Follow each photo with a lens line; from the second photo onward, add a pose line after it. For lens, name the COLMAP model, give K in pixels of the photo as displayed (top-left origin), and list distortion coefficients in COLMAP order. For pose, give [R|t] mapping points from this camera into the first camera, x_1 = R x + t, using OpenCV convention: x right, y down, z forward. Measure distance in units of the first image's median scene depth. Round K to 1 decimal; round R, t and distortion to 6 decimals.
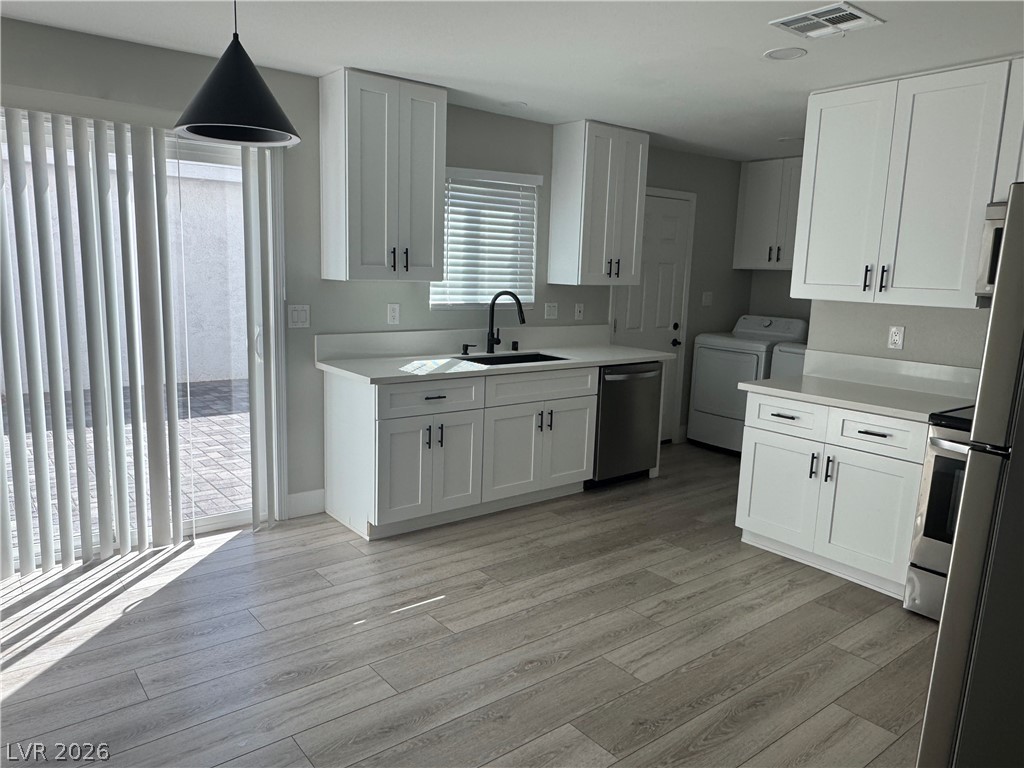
lens RADIAL K [[715.8, 0, 506.7], [0, 715.8, 388.6], [0, 0, 1]] dist [-0.013673, 0.010960]
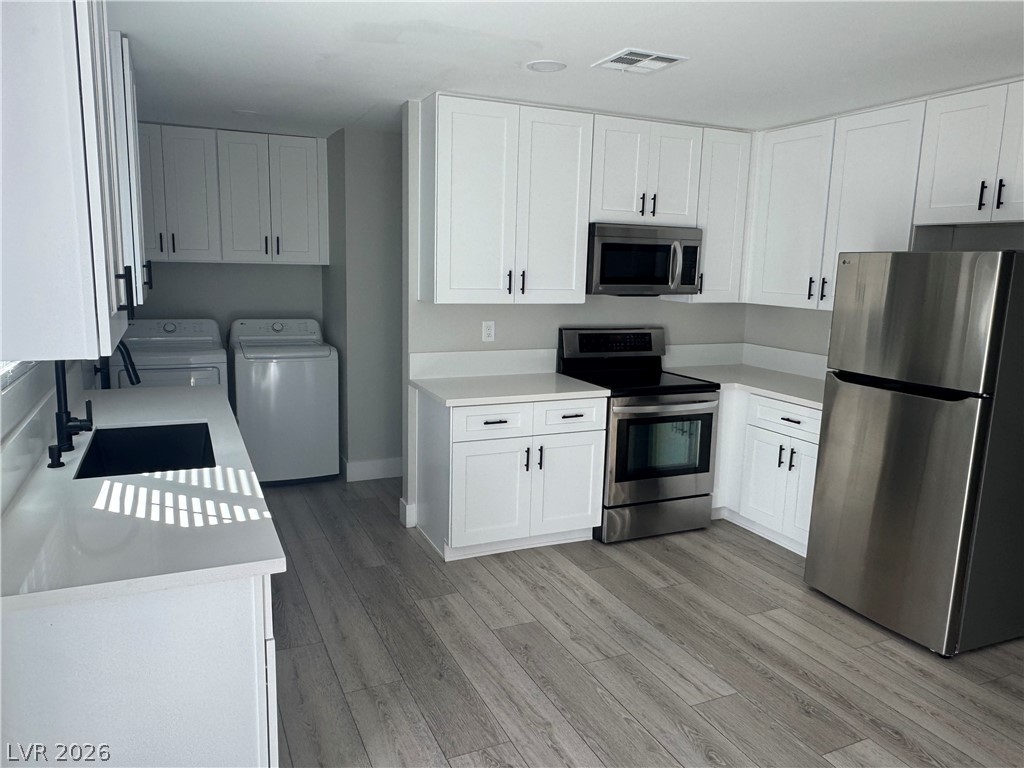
lens RADIAL K [[715.8, 0, 504.1], [0, 715.8, 382.0], [0, 0, 1]] dist [-0.013673, 0.010960]
pose [[0.243874, -0.192454, 0.950519, -0.586472], [0.147905, 0.976027, 0.159670, -0.184206], [-0.958462, 0.101647, 0.266493, 0.738554]]
